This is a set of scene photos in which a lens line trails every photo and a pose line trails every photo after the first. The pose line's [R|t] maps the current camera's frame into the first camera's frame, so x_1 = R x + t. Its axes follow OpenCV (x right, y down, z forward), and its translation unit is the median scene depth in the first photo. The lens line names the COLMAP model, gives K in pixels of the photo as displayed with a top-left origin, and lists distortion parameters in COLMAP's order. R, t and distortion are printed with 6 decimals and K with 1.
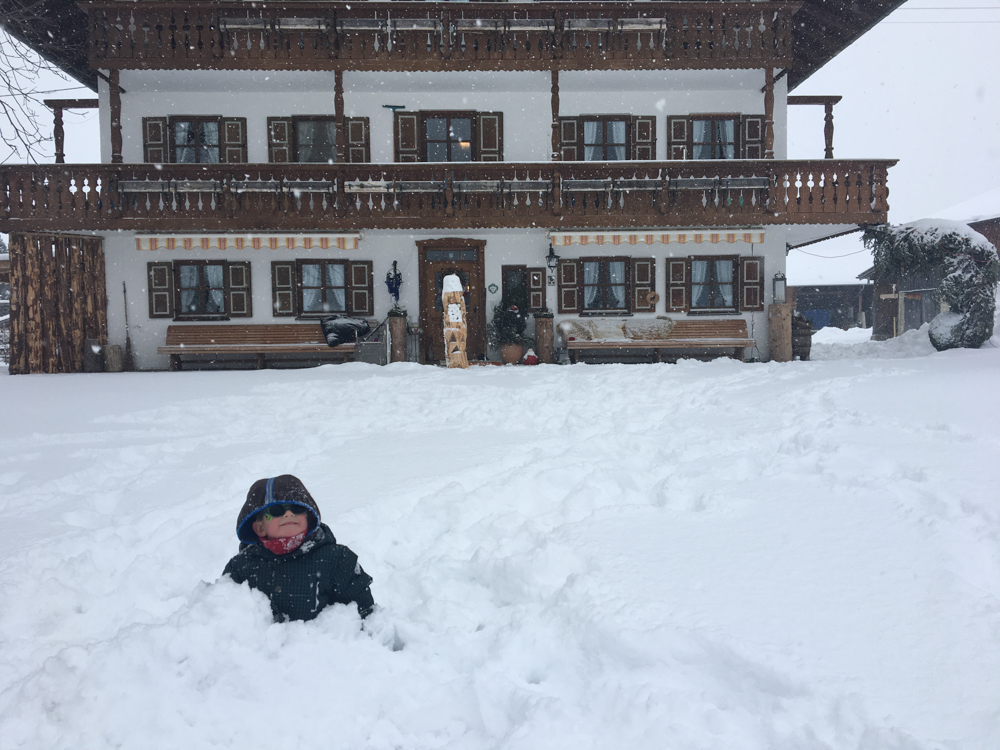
lens RADIAL K [[843.2, 0, 500.0], [0, 843.2, 375.0], [0, 0, 1]] dist [0.099100, -0.115695]
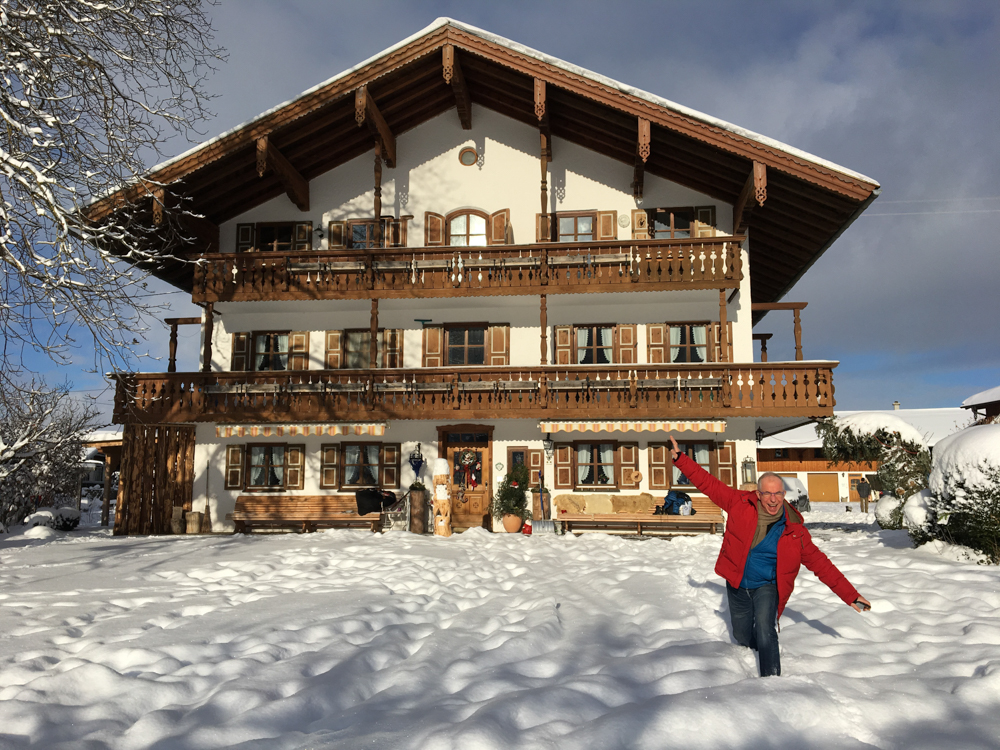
lens RADIAL K [[843.2, 0, 500.0], [0, 843.2, 375.0], [0, 0, 1]] dist [0.099100, -0.115695]
pose [[0.989200, -0.006673, -0.146417, 0.168898], [-0.019316, 0.984314, -0.175363, -0.021521], [0.145291, 0.176298, 0.973555, -0.175712]]
